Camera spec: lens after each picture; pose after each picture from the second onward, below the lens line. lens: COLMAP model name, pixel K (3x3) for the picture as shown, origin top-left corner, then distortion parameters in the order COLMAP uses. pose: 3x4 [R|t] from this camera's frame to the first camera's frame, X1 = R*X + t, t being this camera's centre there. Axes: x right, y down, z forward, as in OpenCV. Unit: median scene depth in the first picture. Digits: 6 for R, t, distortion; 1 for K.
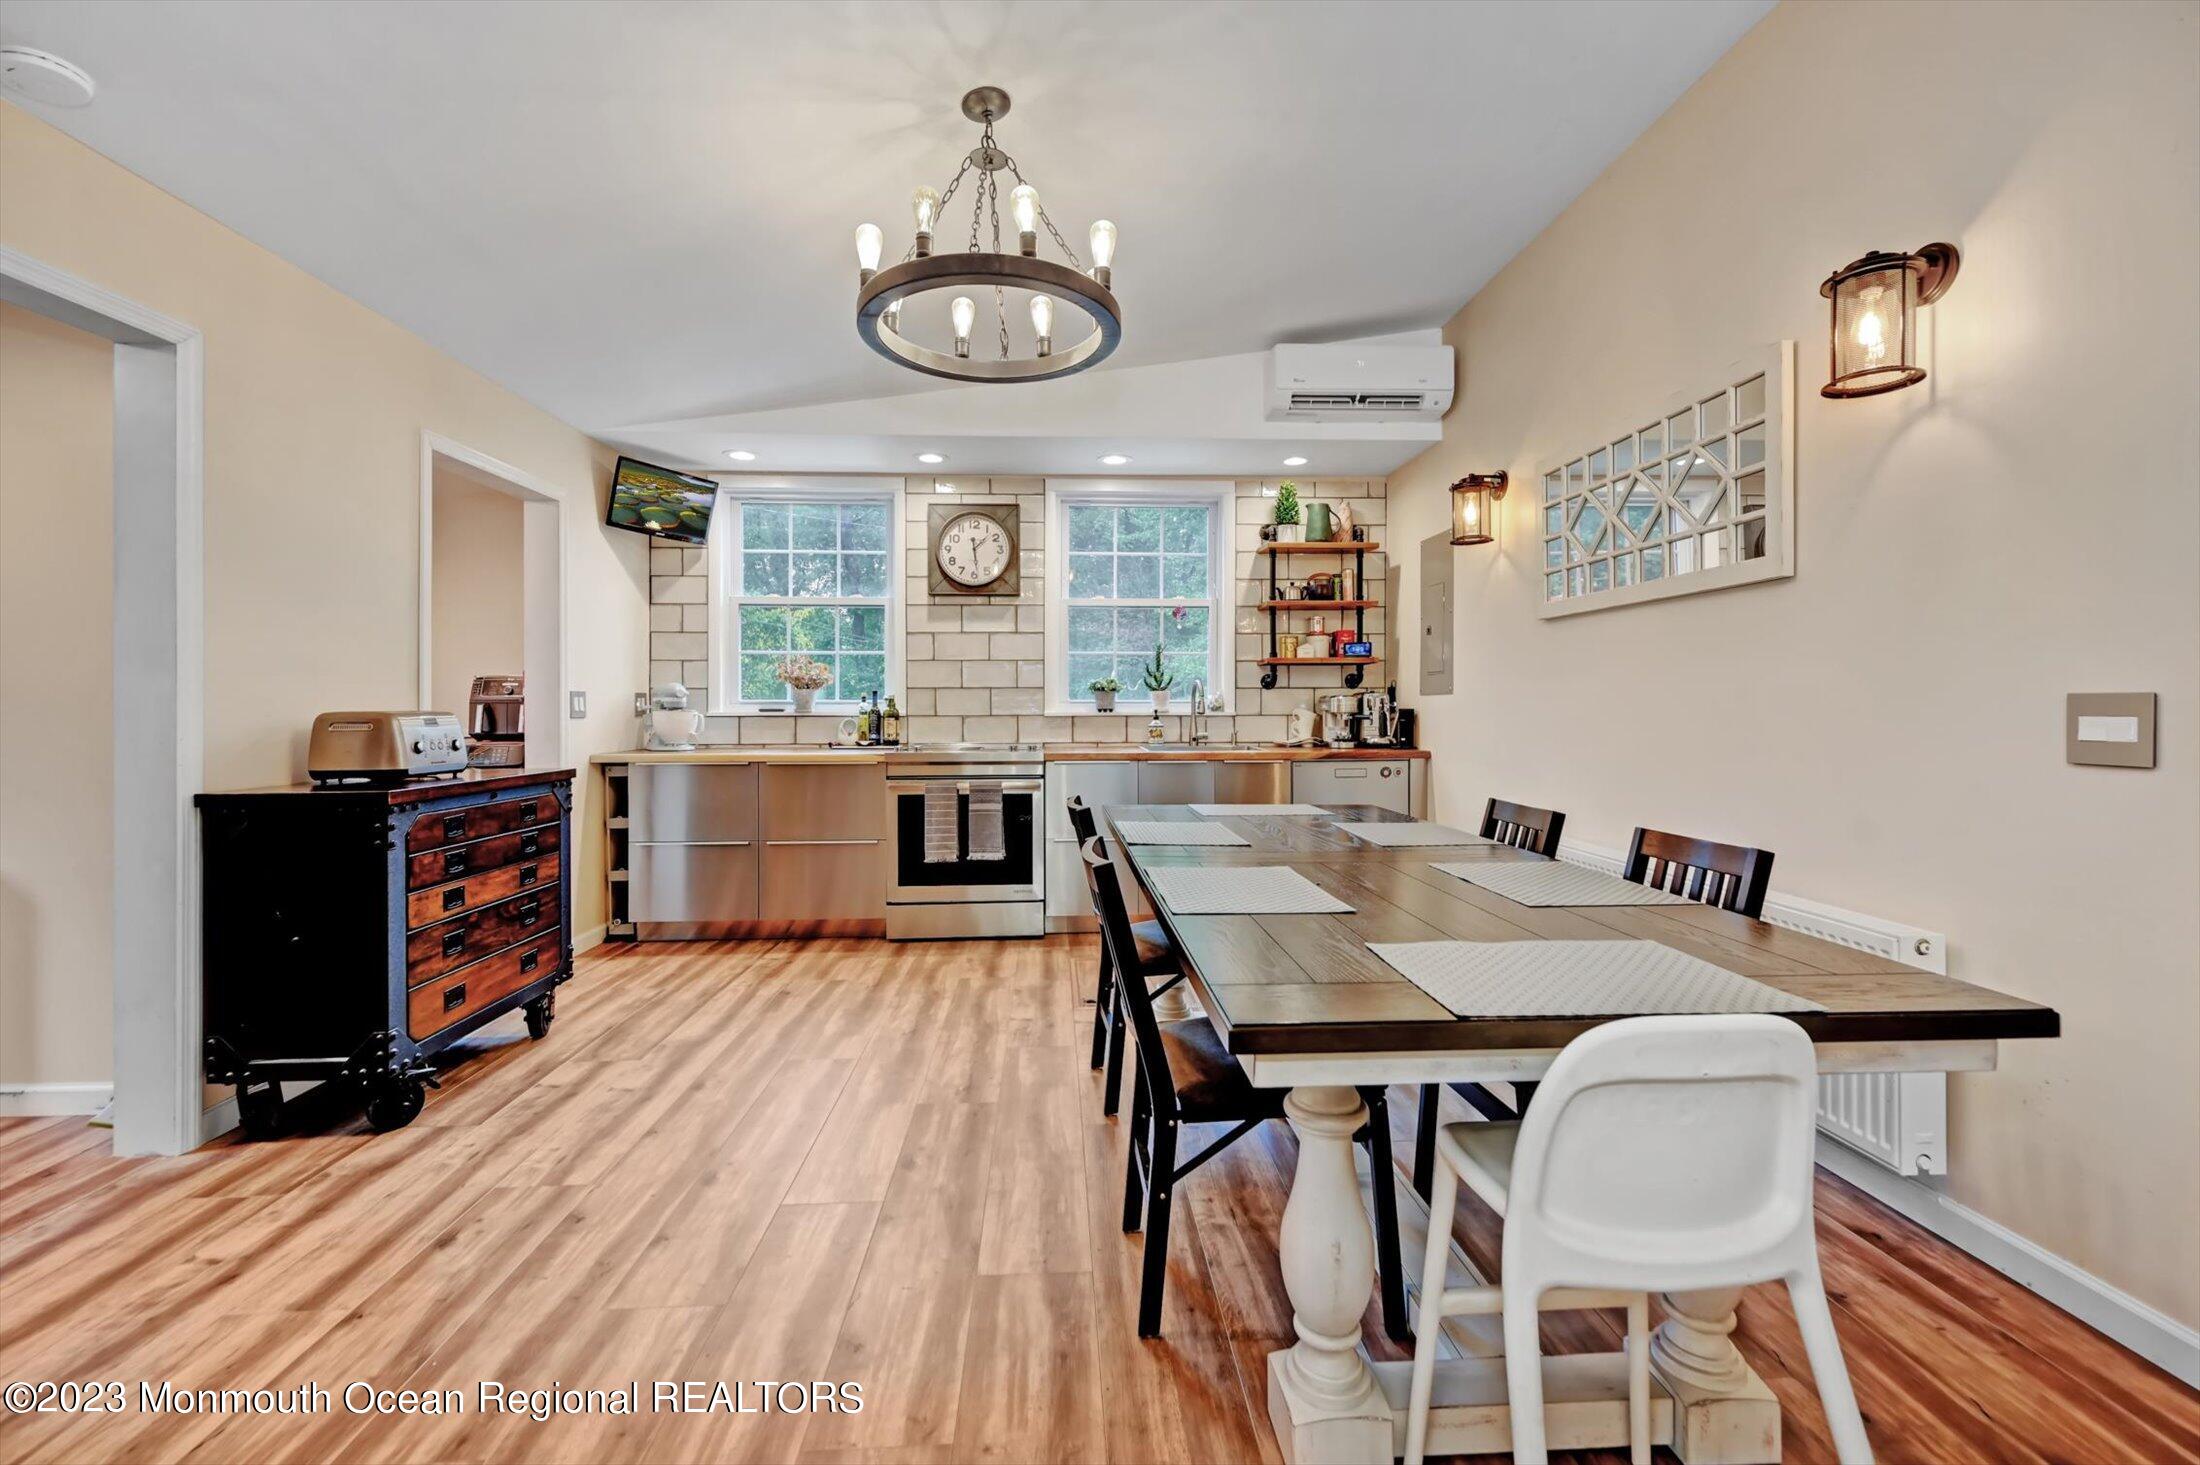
lens RADIAL K [[921.1, 0, 1102.9], [0, 921.1, 708.8], [0, 0, 1]] dist [0.000710, 0.000115]
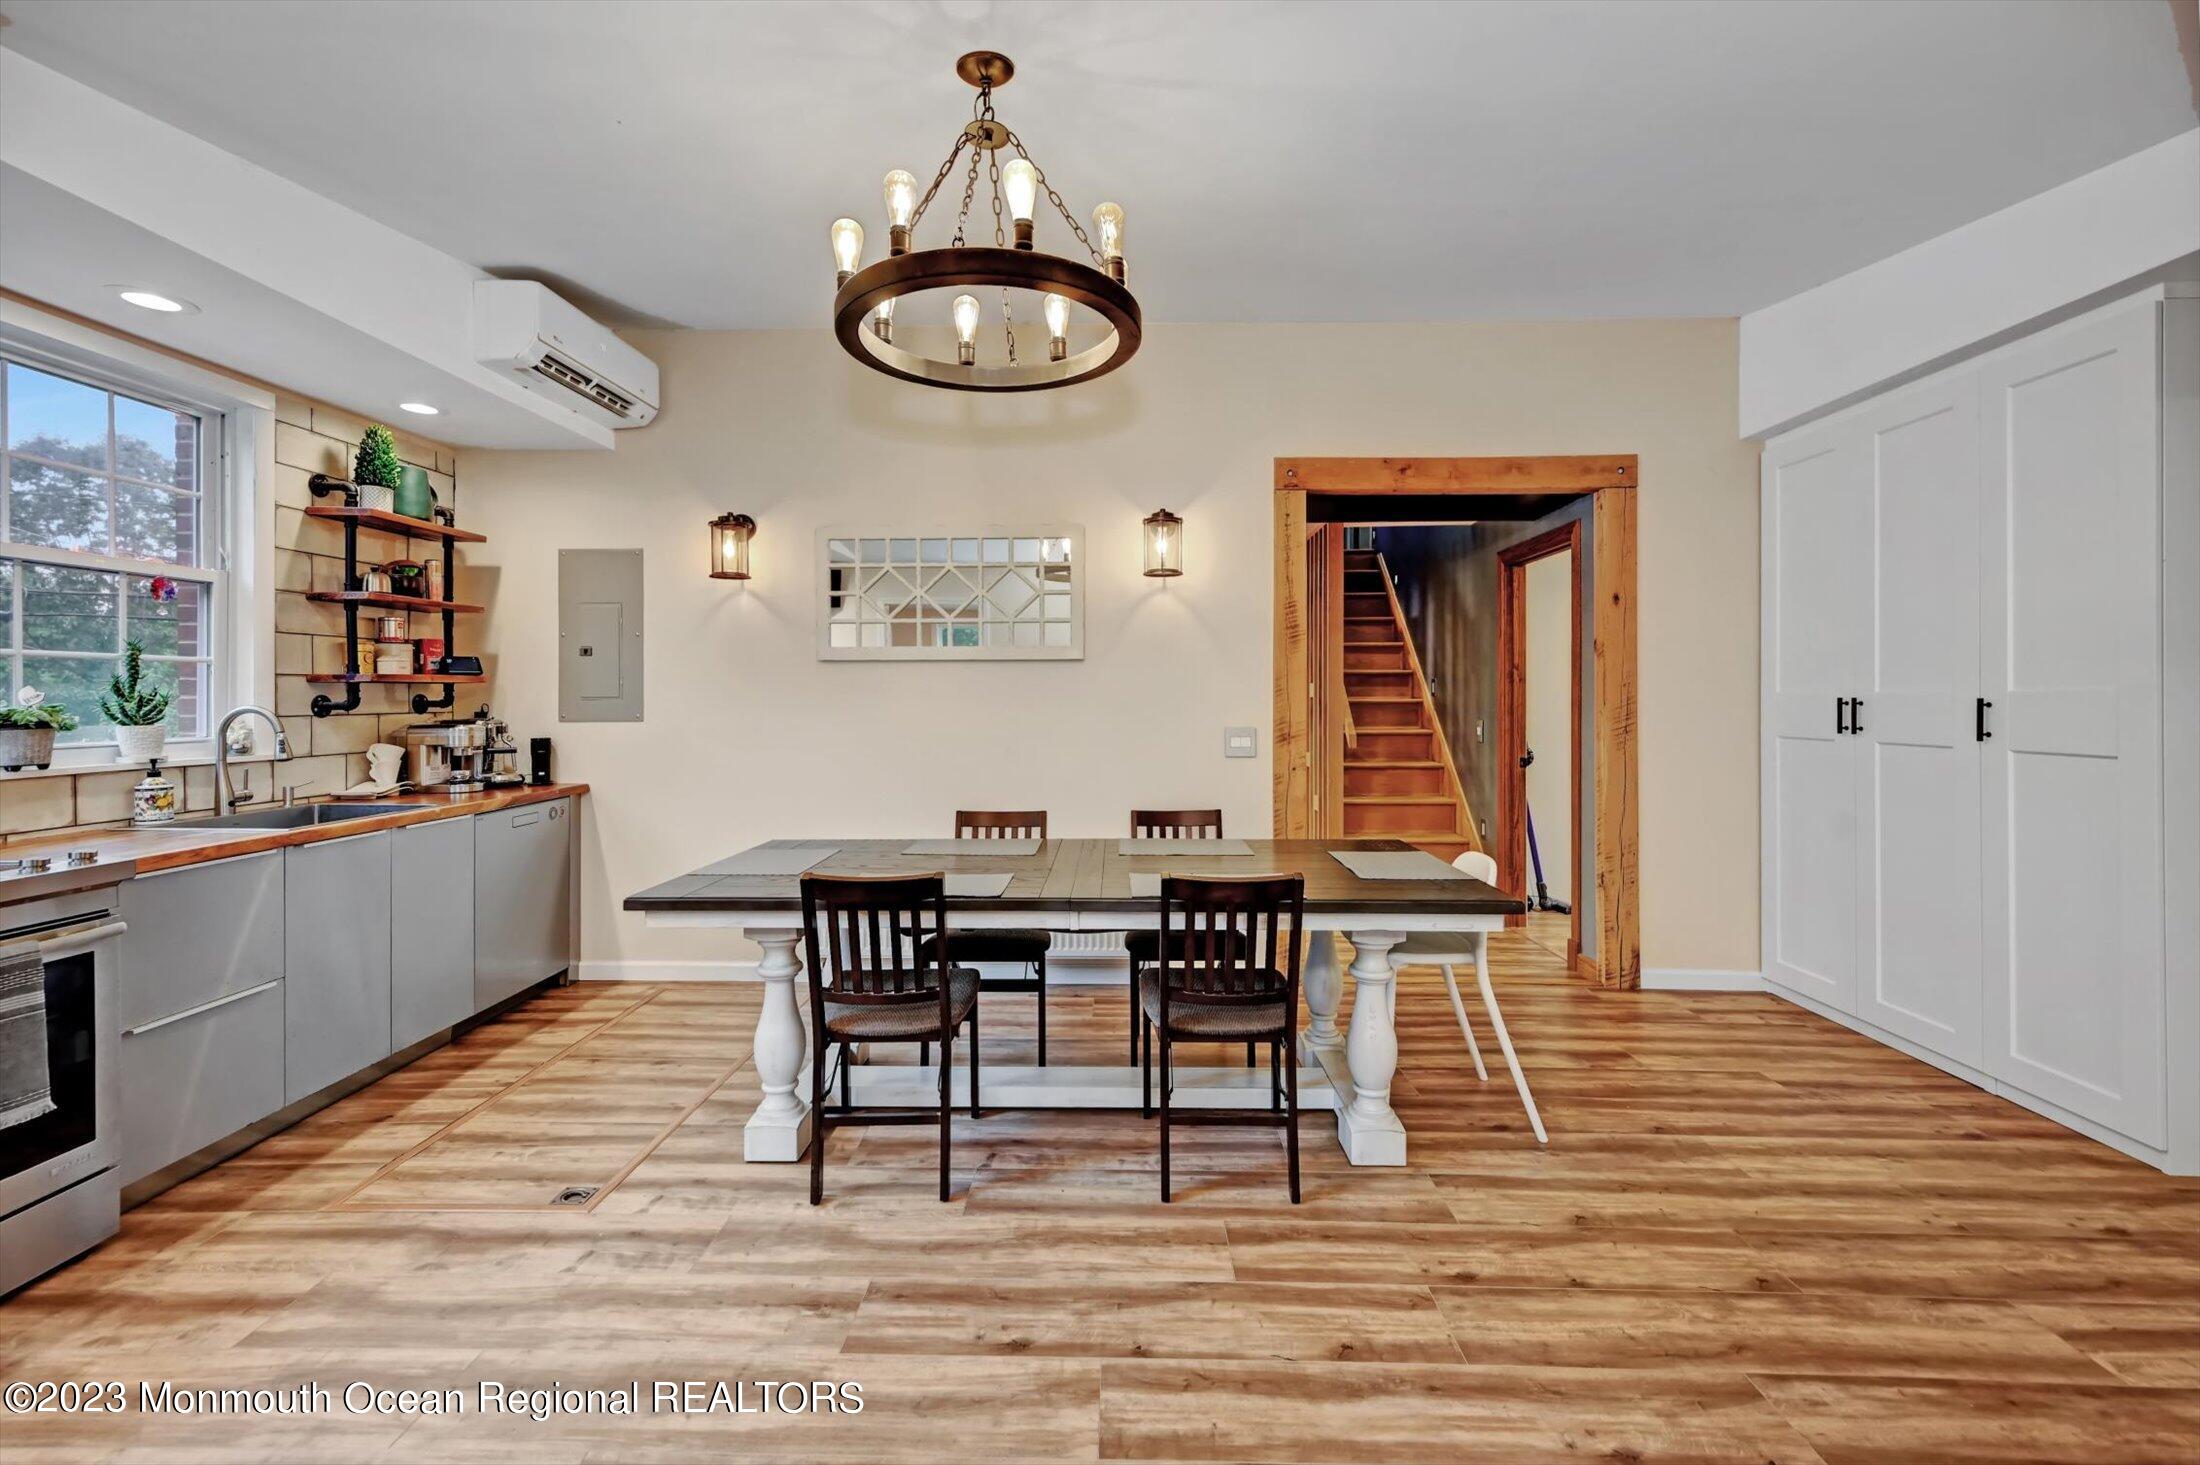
lens RADIAL K [[900.0, 0, 1091.6], [0, 900.0, 698.5], [0, 0, 1]] dist [0.004922, 0.000650]
pose [[0.083290, -0.000663, 0.996525, -0.714720], [0.006721, 0.999977, 0.000104, -0.051470], [-0.996503, 0.006689, 0.083293, 0.624109]]
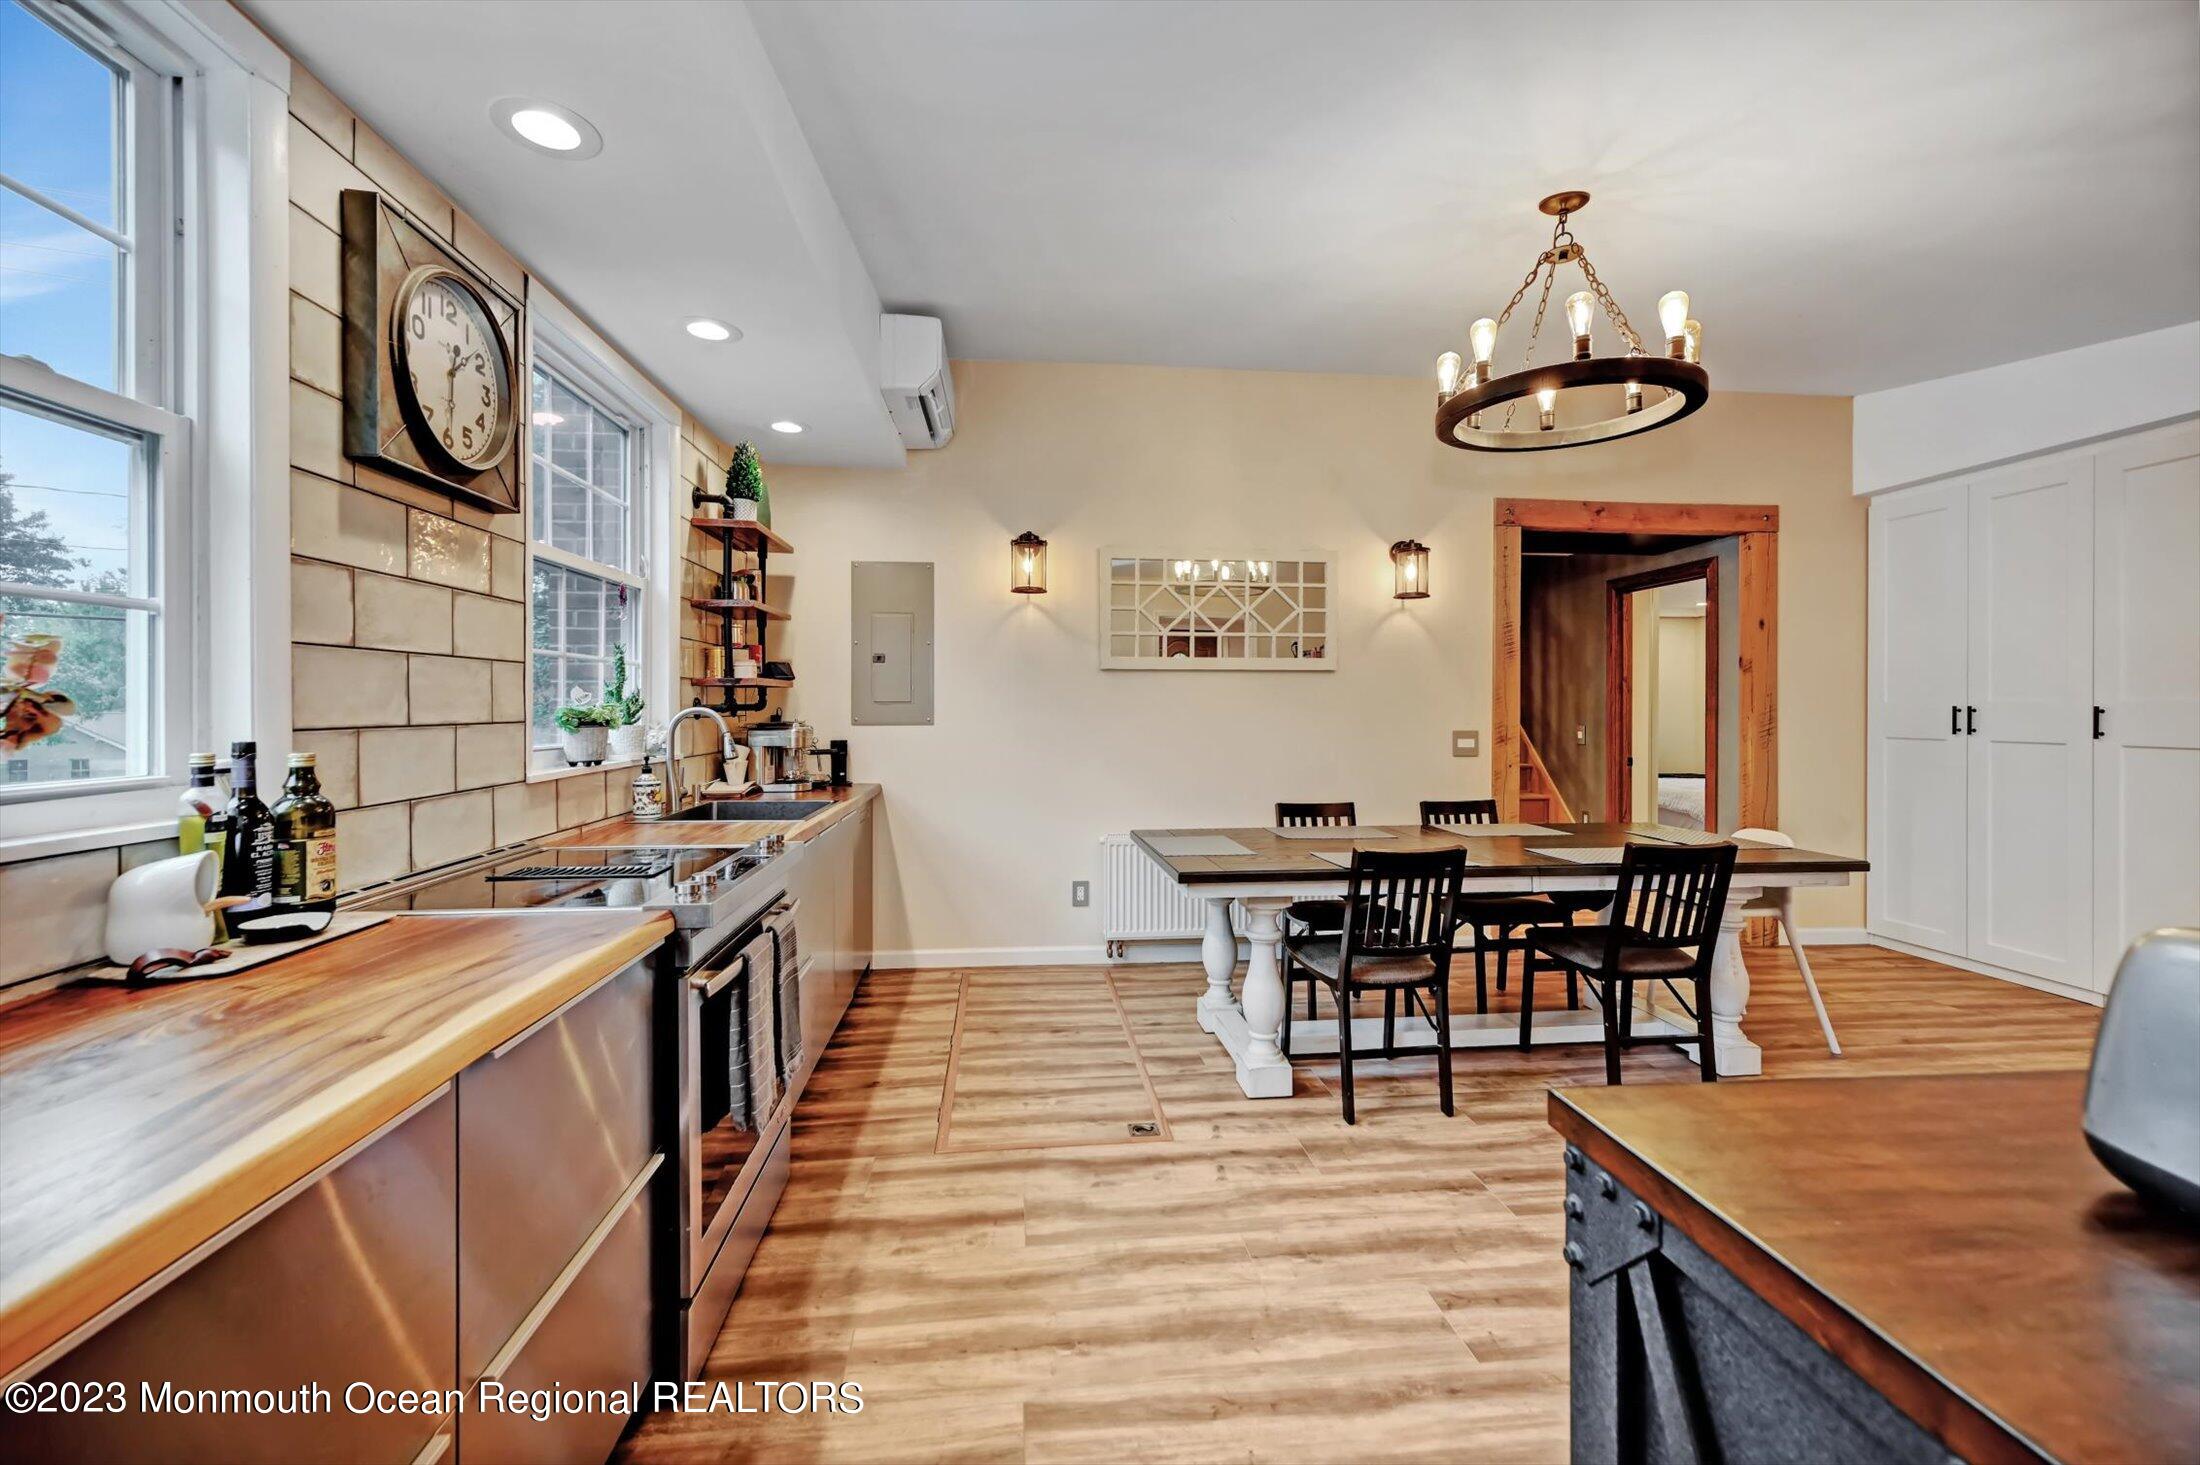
lens RADIAL K [[893.7, 0, 1092.2], [0, 893.7, 713.1], [0, 0, 1]] dist [0.003253, 0.000508]
pose [[-0.047289, -0.004814, 0.998870, -0.856553], [0.003316, 0.999982, 0.004977, -0.046714], [-0.998876, 0.003548, -0.047273, 1.196332]]
